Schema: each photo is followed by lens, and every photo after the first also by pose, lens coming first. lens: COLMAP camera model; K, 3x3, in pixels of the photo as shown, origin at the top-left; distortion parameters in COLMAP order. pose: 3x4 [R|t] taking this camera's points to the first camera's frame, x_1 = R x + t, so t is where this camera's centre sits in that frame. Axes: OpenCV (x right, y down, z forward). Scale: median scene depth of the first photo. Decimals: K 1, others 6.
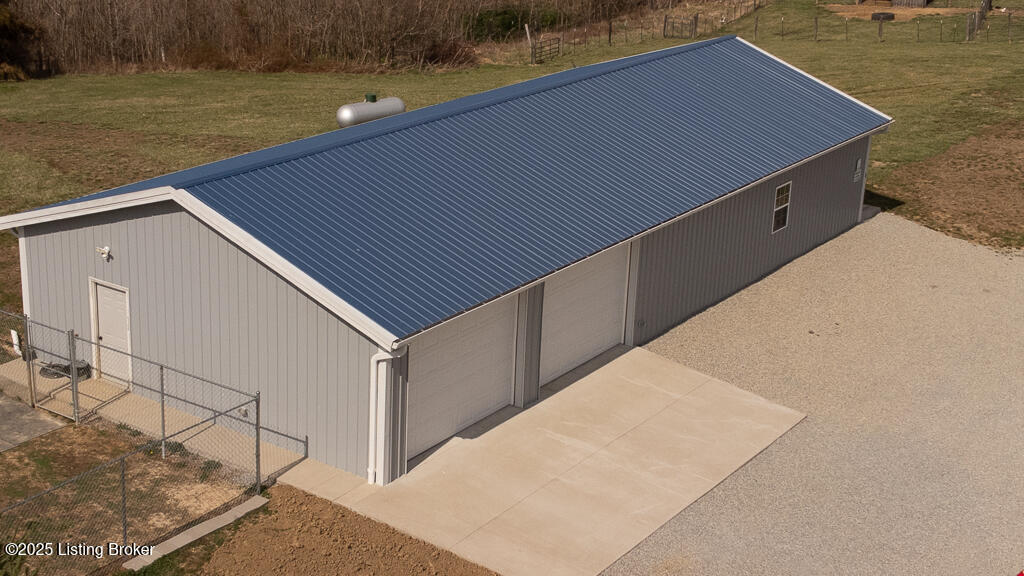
lens RADIAL K [[1505.3, 0, 497.5], [0, 1505.3, 285.9], [0, 0, 1]] dist [0.097098, -0.186764]
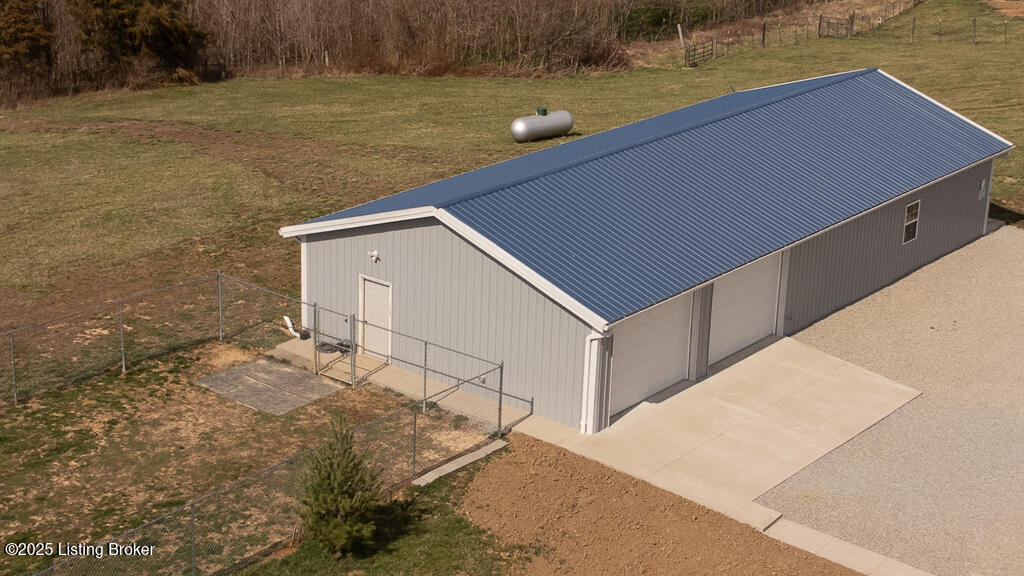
lens RADIAL K [[1760.6, 0, 595.4], [0, 1760.6, 289.6], [0, 0, 1]] dist [0.074277, 0.104124]
pose [[0.999778, 0.012273, -0.017143, -0.039625], [-0.012288, 0.999924, -0.000791, 0.005275], [0.017132, 0.001001, 0.999853, -0.448988]]
